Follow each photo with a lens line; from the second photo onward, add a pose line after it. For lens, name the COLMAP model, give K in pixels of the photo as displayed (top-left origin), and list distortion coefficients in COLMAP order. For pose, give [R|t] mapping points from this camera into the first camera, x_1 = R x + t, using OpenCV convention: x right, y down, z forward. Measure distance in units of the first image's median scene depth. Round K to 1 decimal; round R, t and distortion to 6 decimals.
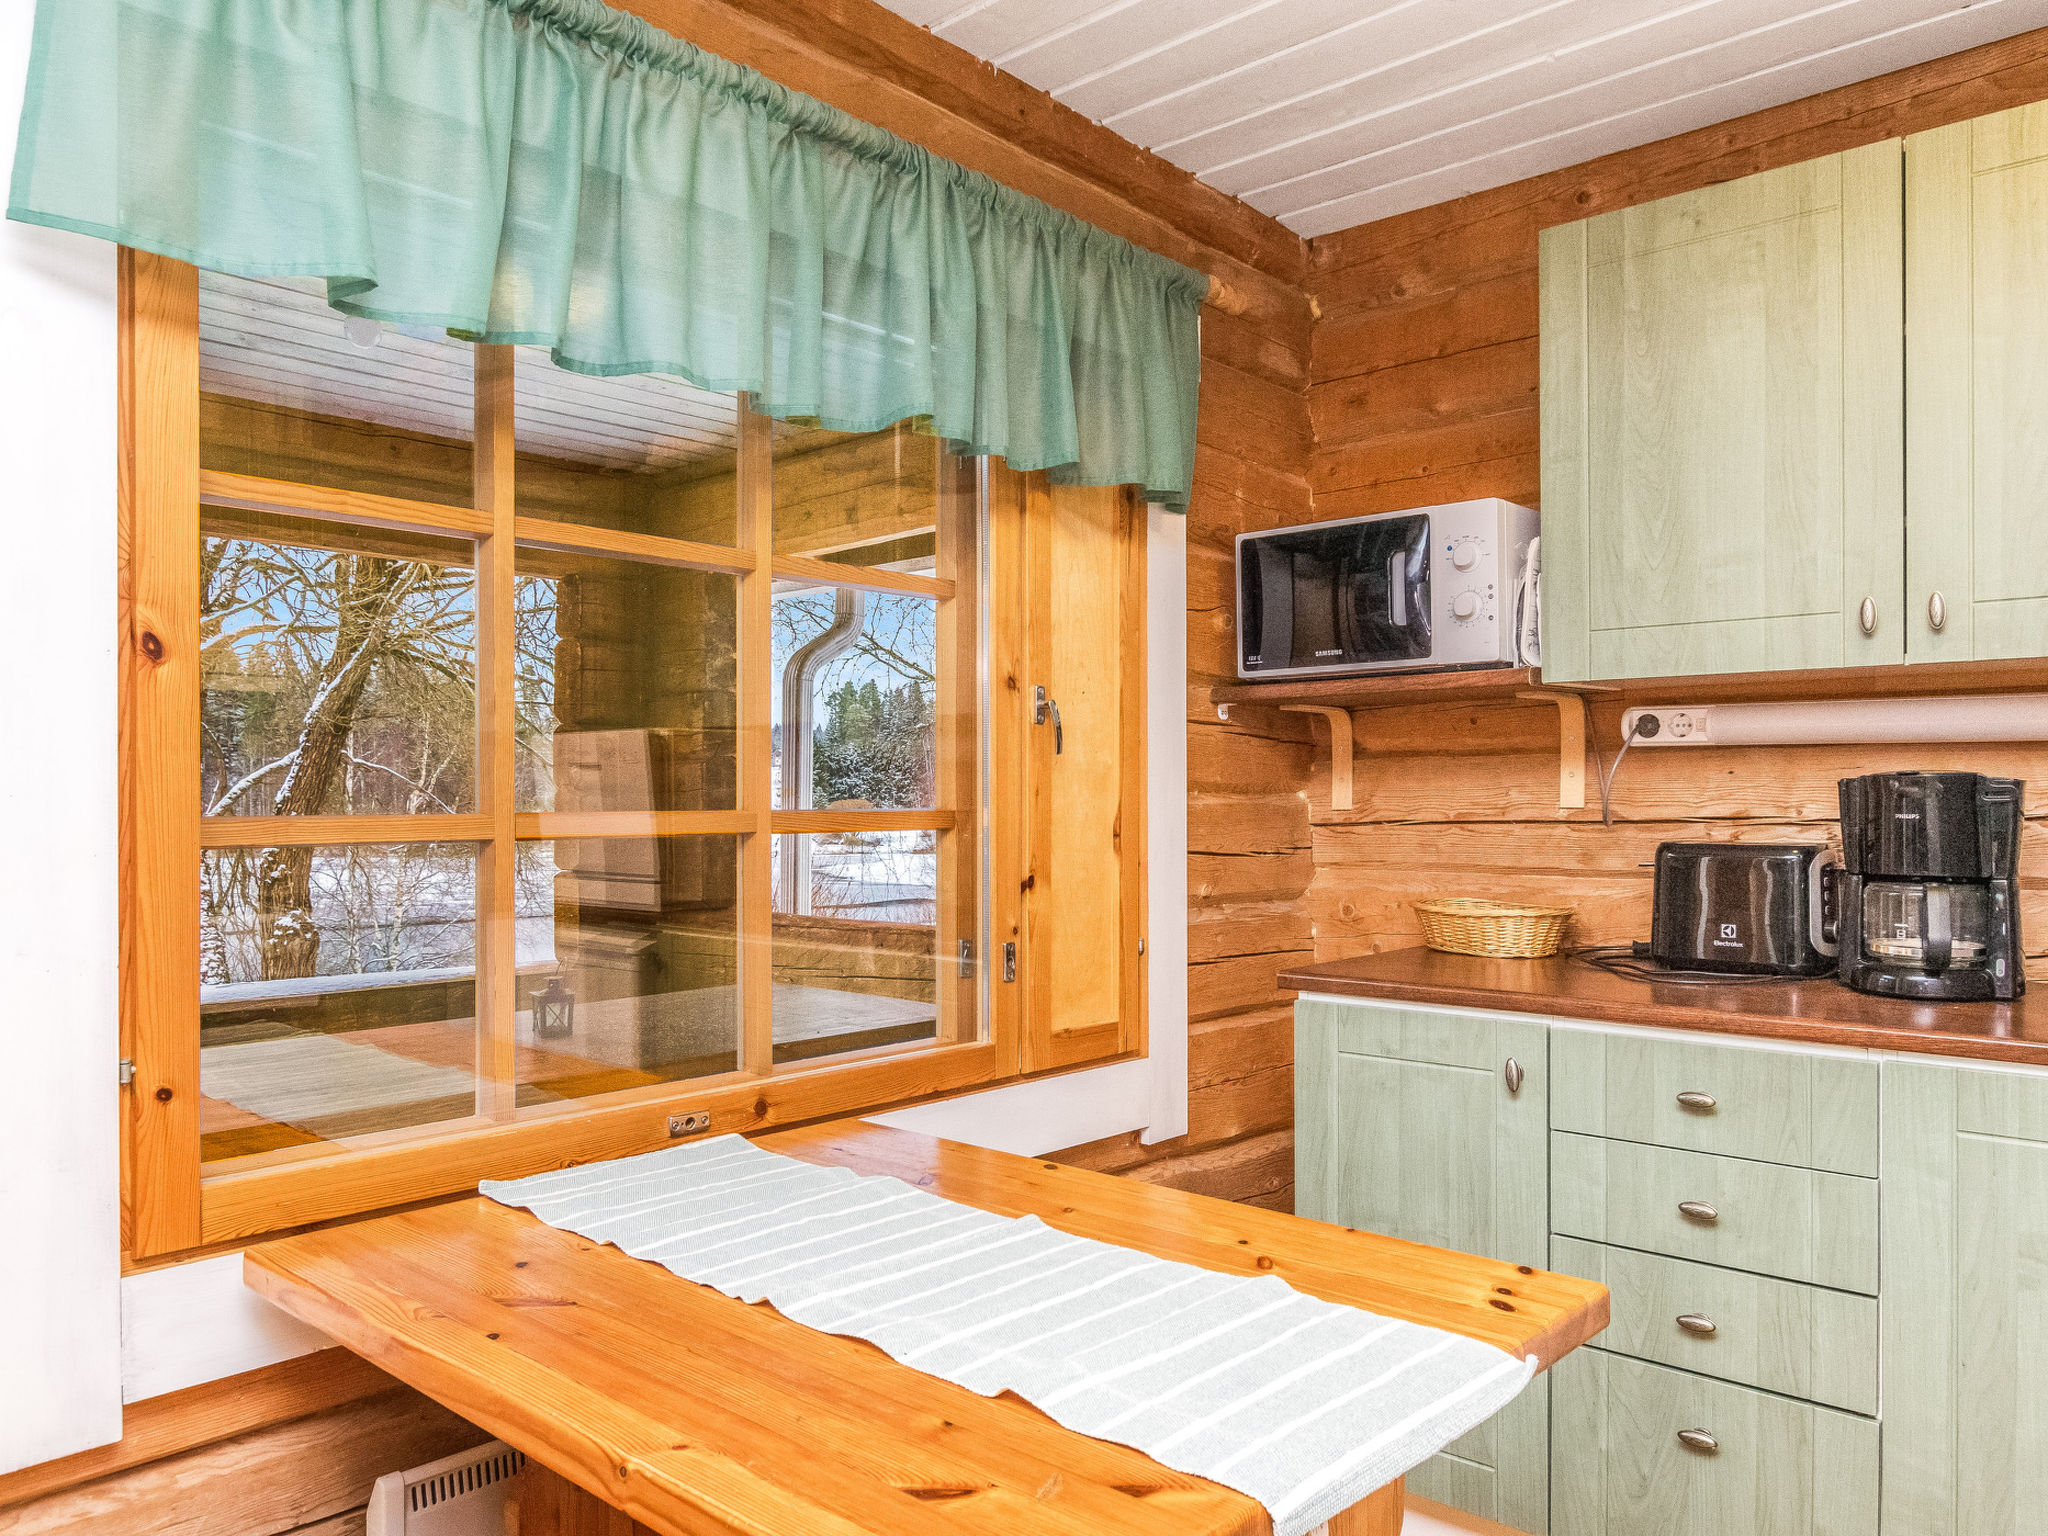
lens RADIAL K [[1497.0, 0, 1024.0], [0, 1497.0, 768.0], [0, 0, 1]] dist [0.001674, 0.000239]
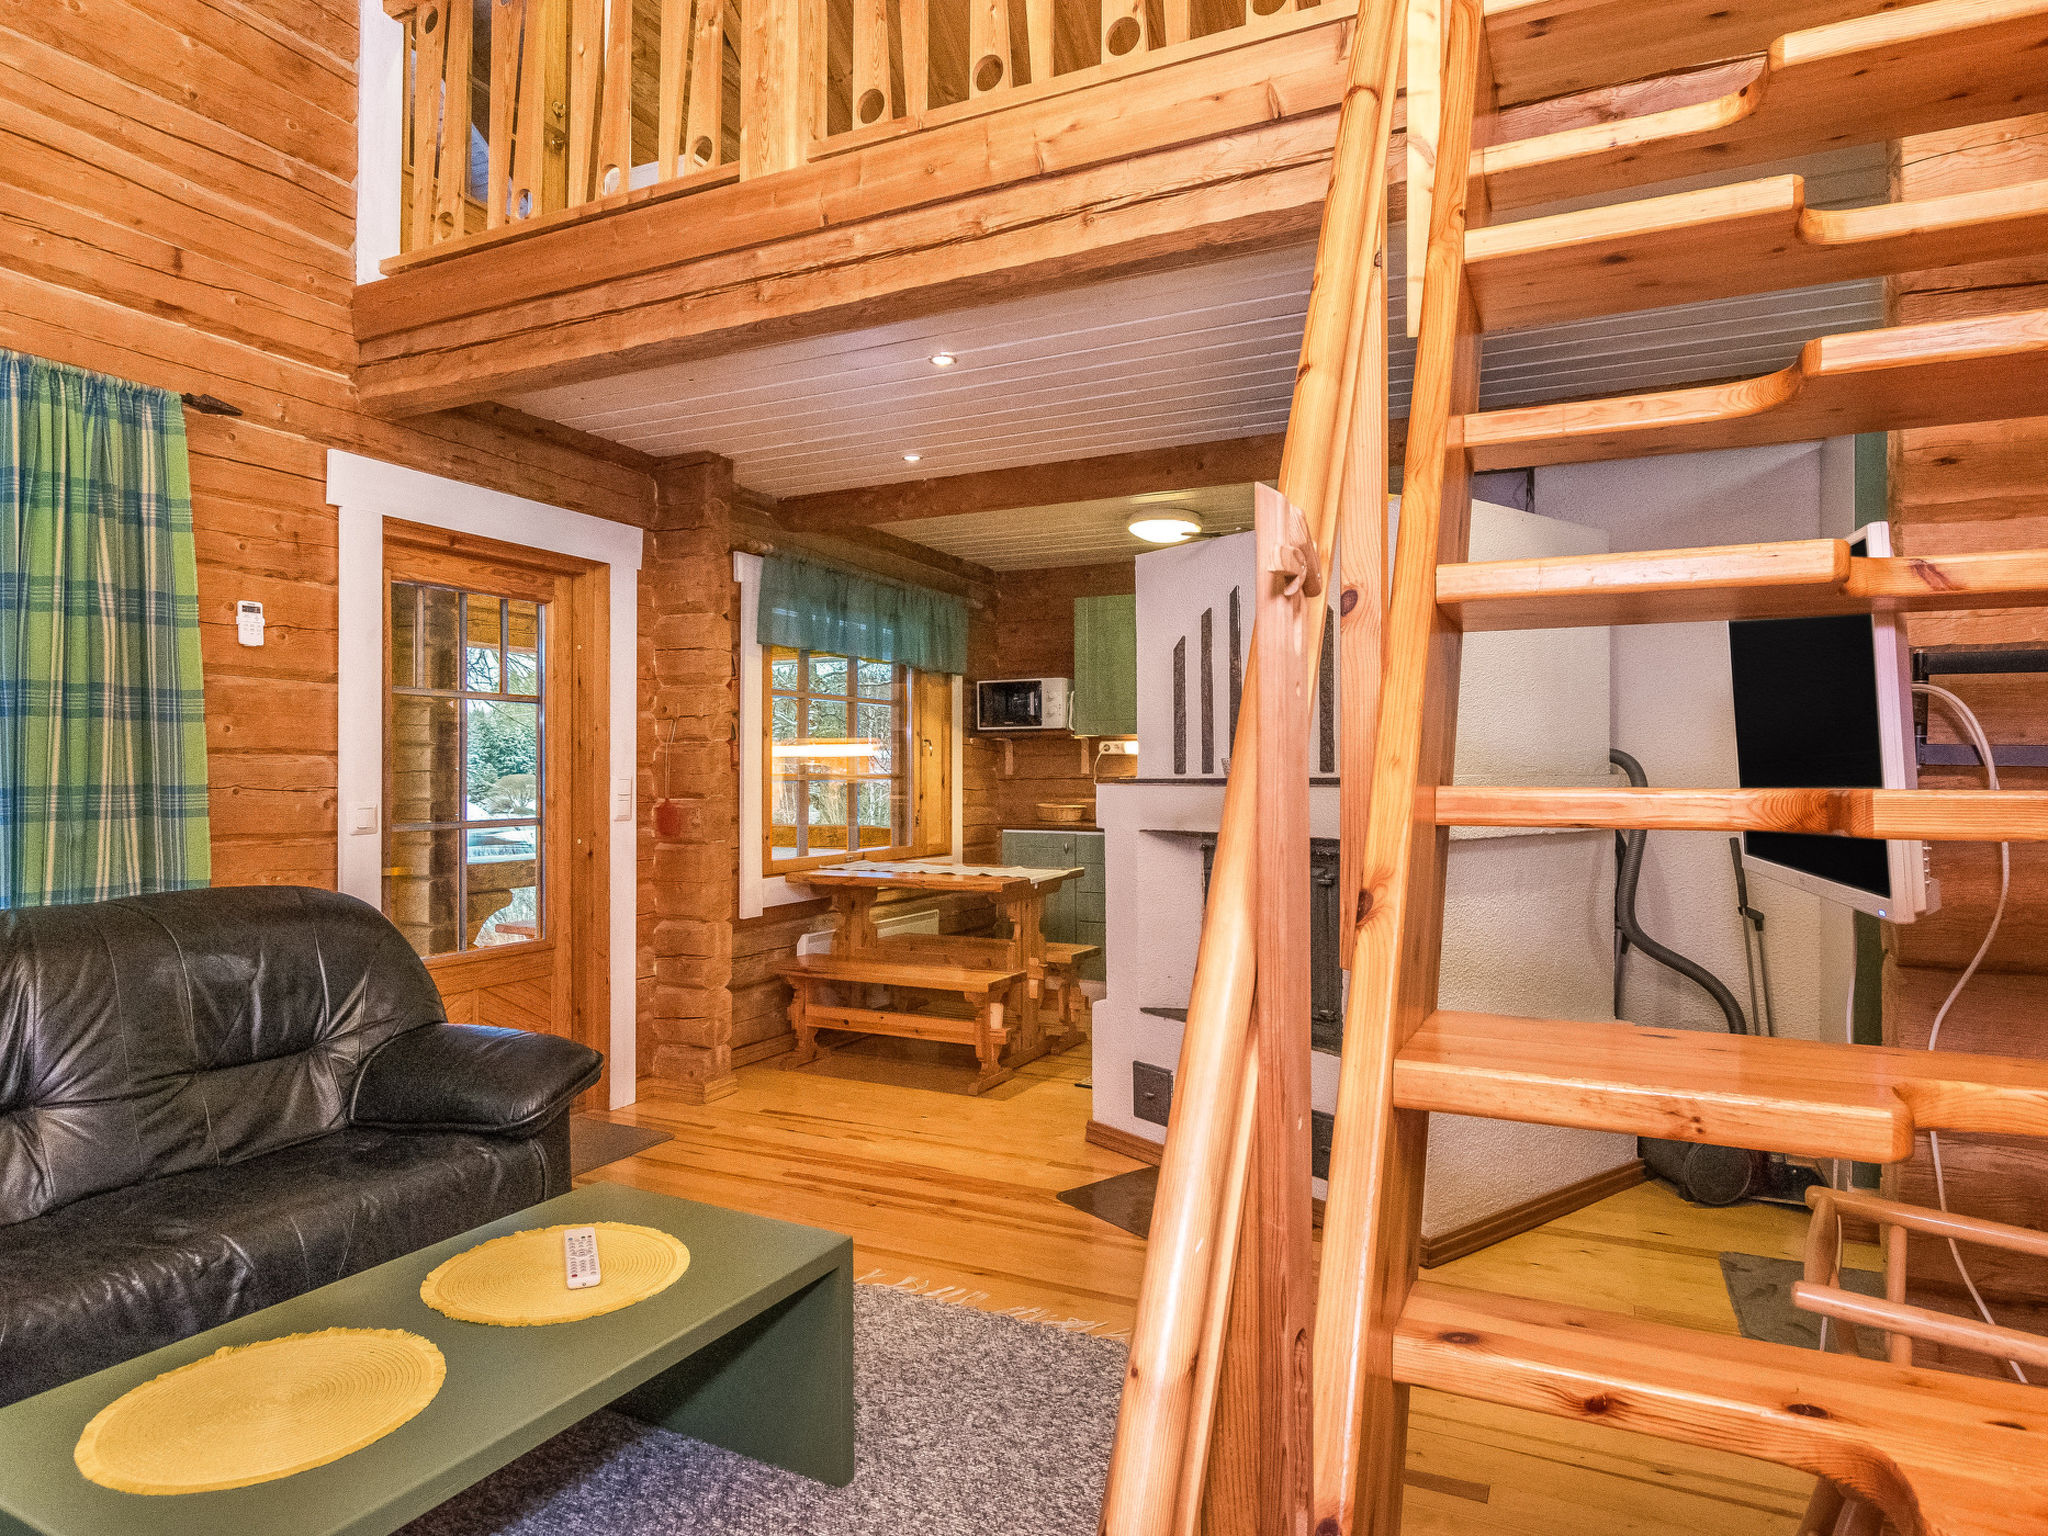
lens RADIAL K [[1223.3, 0, 1024.0], [0, 1223.3, 768.0], [0, 0, 1]] dist [0.003250, 0.001694]
pose [[0.961291, 0.002583, 0.275524, -0.476204], [-0.006815, 0.999873, 0.014403, -0.021251], [-0.275452, -0.015724, 0.961186, -1.478500]]
